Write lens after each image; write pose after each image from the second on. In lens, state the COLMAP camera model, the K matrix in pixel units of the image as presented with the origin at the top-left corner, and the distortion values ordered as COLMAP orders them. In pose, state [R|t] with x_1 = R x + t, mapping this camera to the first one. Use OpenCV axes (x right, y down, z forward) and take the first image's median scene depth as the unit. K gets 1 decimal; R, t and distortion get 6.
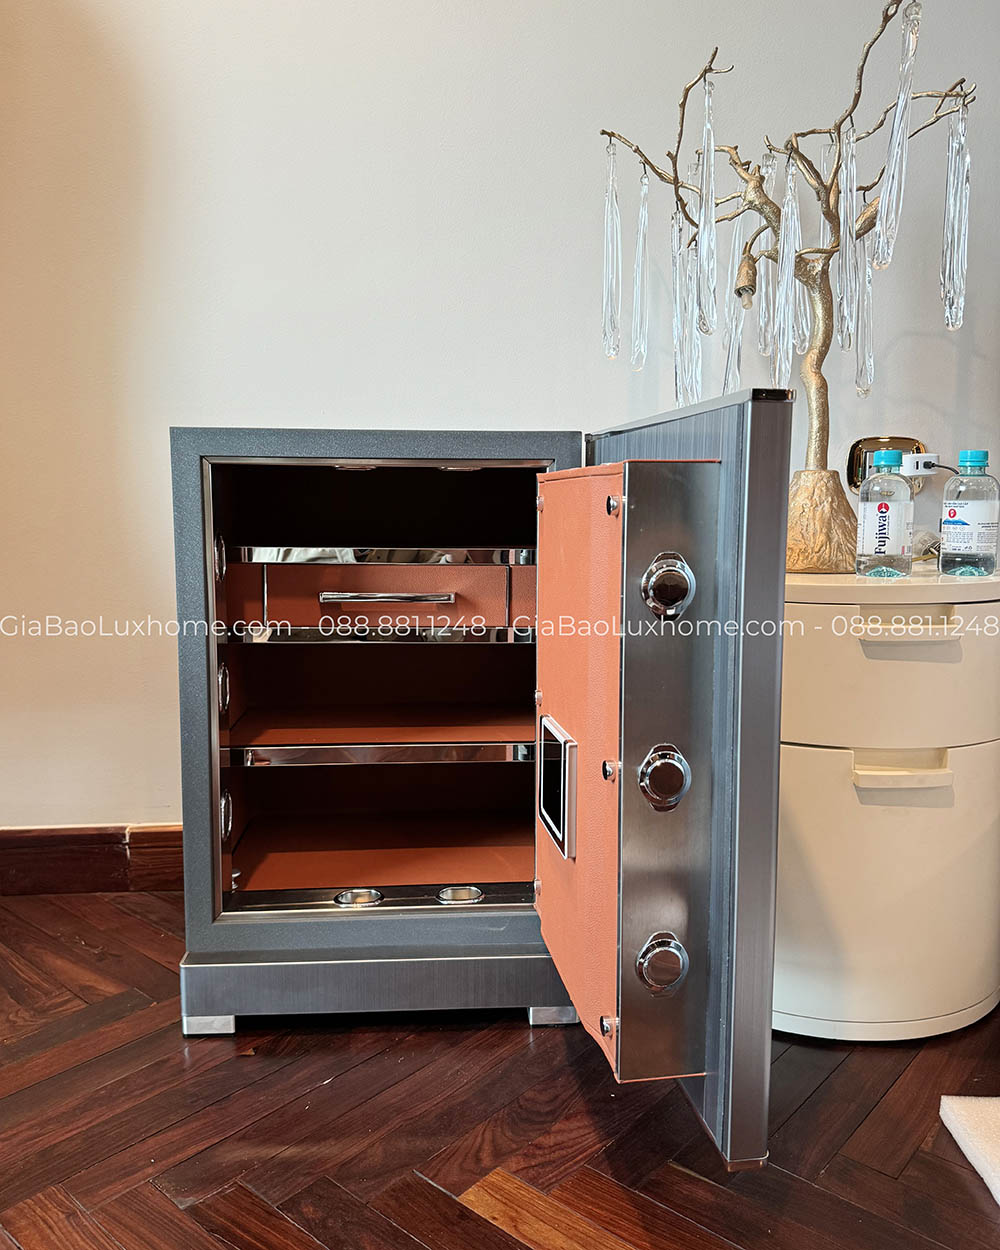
lens RADIAL K [[954.3, 0, 498.7], [0, 954.3, 602.9], [0, 0, 1]] dist [0.004696, -0.009428]
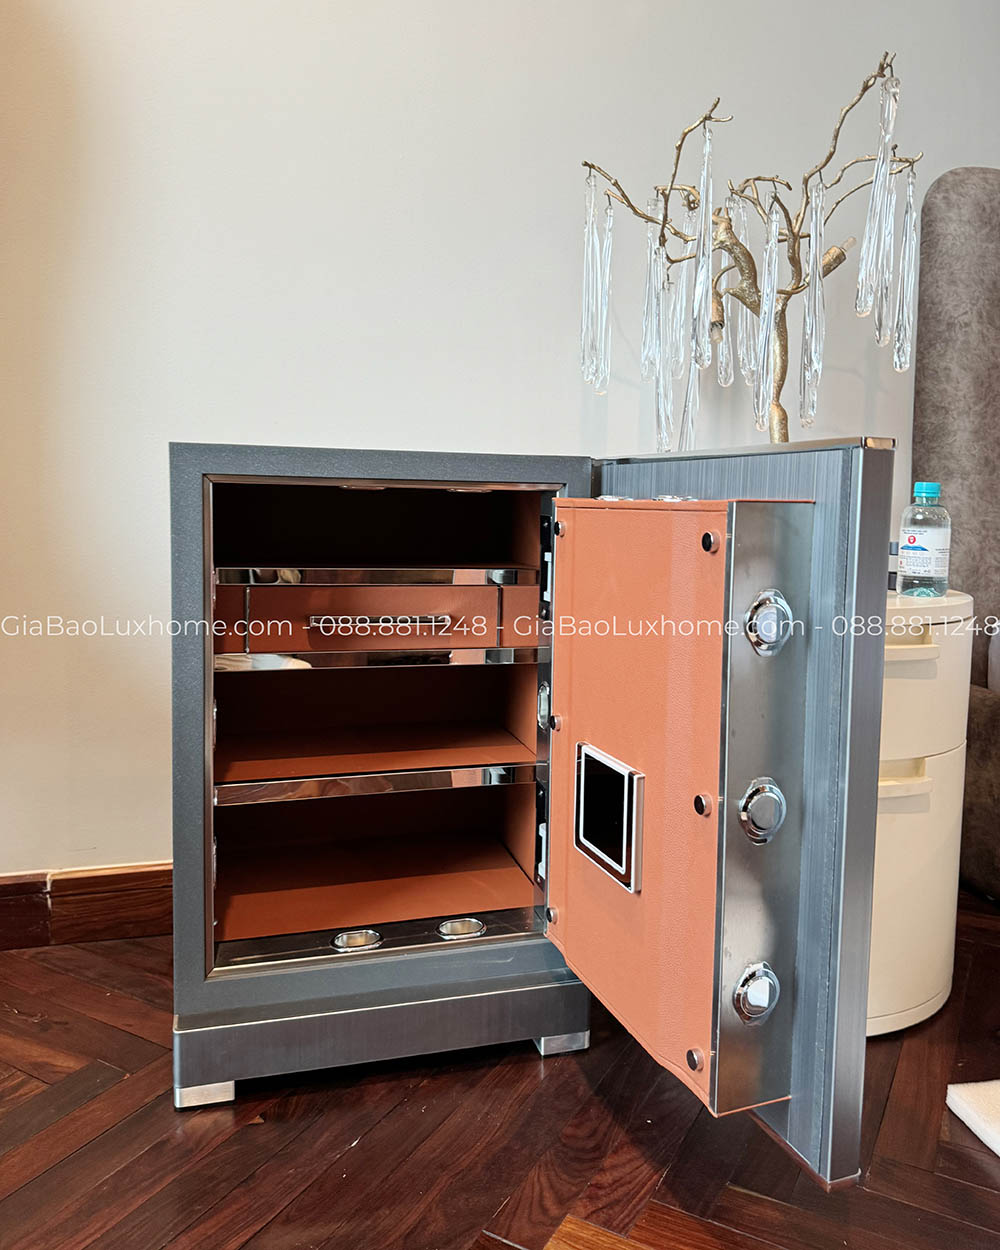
lens RADIAL K [[942.4, 0, 503.5], [0, 942.4, 574.5], [0, 0, 1]] dist [-0.005740, 0.001467]
pose [[0.977632, -0.001530, 0.210318, -0.212616], [0.006904, 0.999668, -0.024821, -0.031032], [-0.210210, 0.025718, 0.977318, 0.047361]]
